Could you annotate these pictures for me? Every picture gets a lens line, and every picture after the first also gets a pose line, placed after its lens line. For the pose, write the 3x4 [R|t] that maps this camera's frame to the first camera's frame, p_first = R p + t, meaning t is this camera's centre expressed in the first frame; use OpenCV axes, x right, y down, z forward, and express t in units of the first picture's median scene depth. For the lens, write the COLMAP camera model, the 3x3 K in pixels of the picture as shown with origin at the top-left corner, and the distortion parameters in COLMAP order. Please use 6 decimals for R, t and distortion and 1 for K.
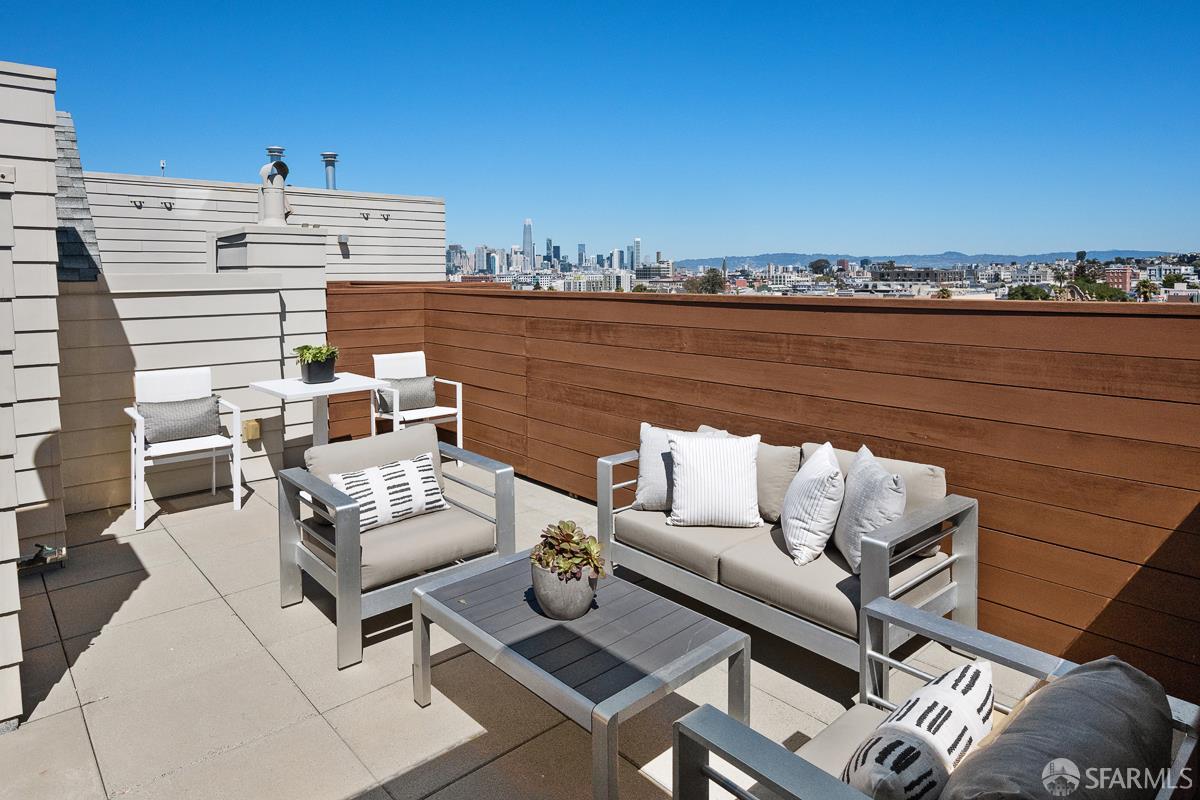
lens RADIAL K [[785.9, 0, 593.4], [0, 785.9, 265.6], [0, 0, 1]] dist [-0.003438, -0.000252]
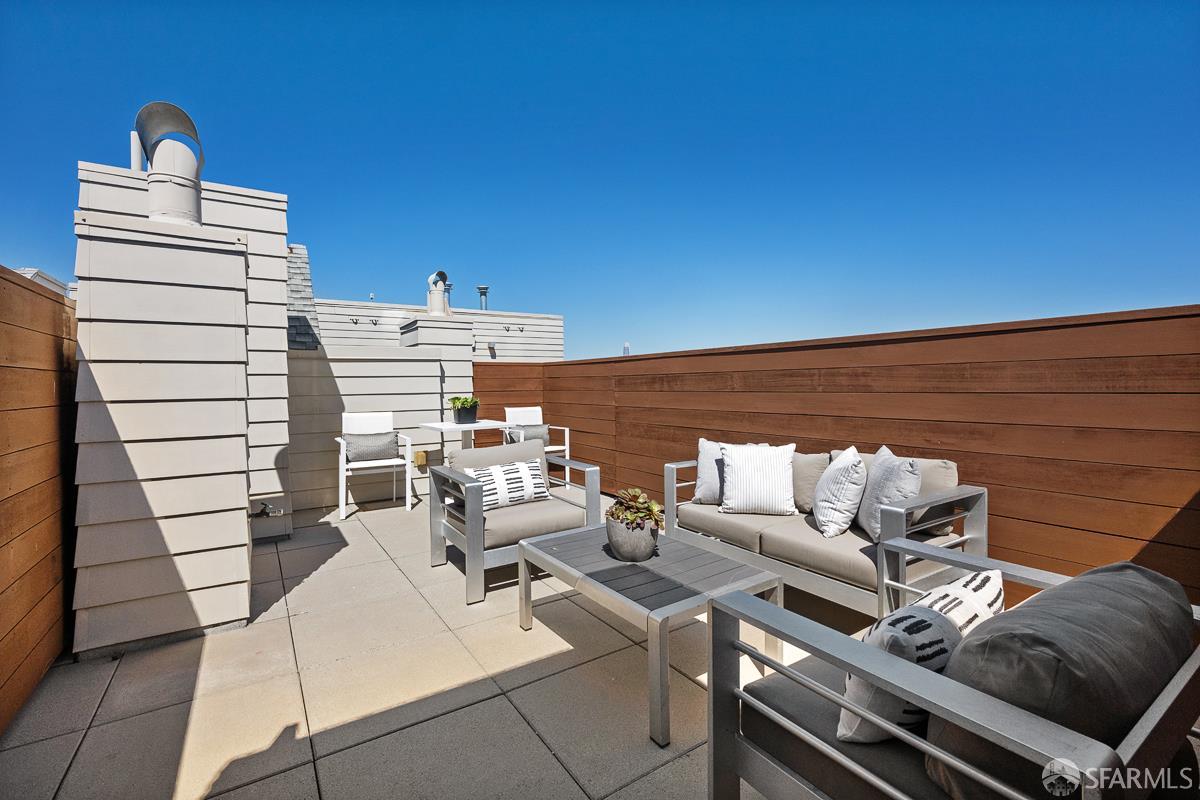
lens RADIAL K [[572.3, 0, 589.3], [0, 572.3, 379.6], [0, 0, 1]] dist [-0.000541, 0.001159]
pose [[0.988575, -0.004116, -0.150671, 0.027628], [0.003172, 0.999974, -0.006508, 0.123818], [0.150694, 0.005956, 0.988563, 0.056336]]
